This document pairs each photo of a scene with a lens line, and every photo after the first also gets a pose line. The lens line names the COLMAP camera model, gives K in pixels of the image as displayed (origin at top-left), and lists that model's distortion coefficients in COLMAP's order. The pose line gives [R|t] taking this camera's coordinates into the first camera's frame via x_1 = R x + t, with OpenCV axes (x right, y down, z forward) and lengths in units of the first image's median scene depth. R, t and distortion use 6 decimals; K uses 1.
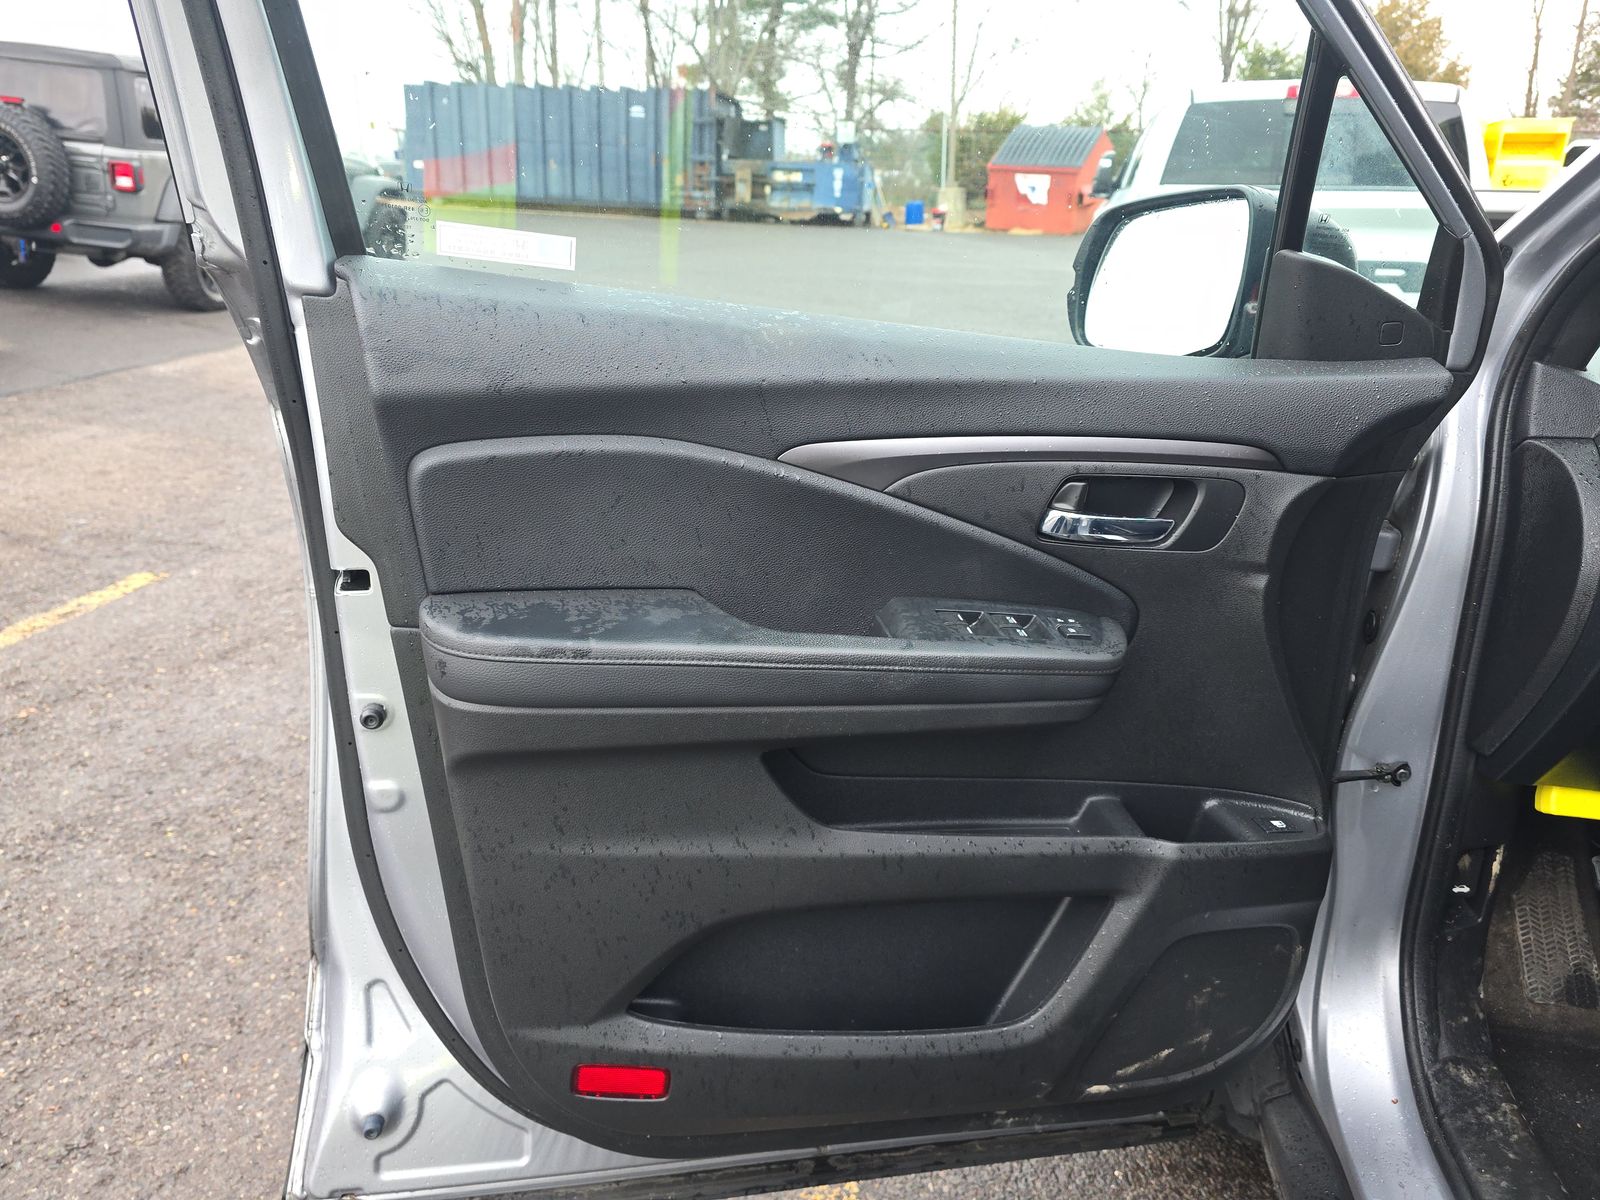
lens RADIAL K [[1069.2, 0, 804.4], [0, 1069.2, 591.8], [0, 0, 1]] dist [0.042507, -0.039982]
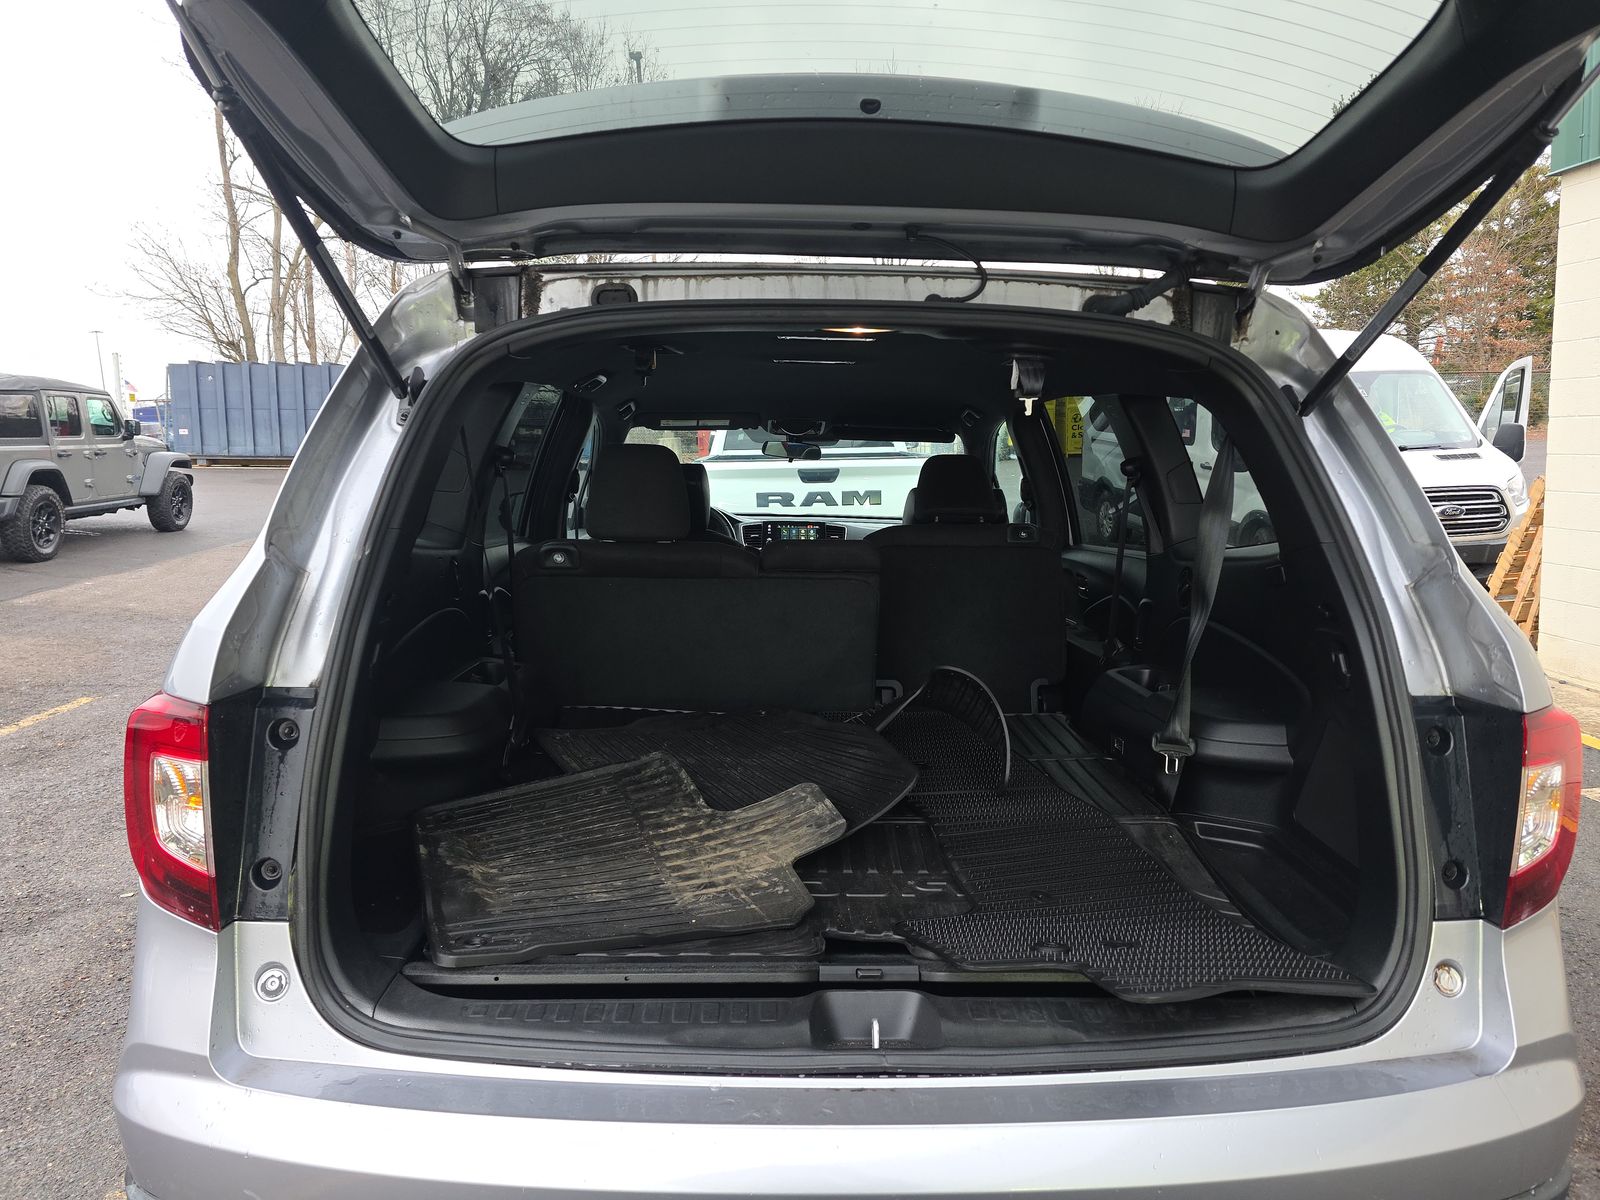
lens RADIAL K [[1069.2, 0, 804.4], [0, 1069.2, 591.8], [0, 0, 1]] dist [0.042507, -0.039982]
pose [[0.976686, -0.062948, 0.205234, 0.025892], [0.103480, 0.975689, -0.193192, 0.042015], [-0.188084, 0.209925, 0.959456, -0.141093]]
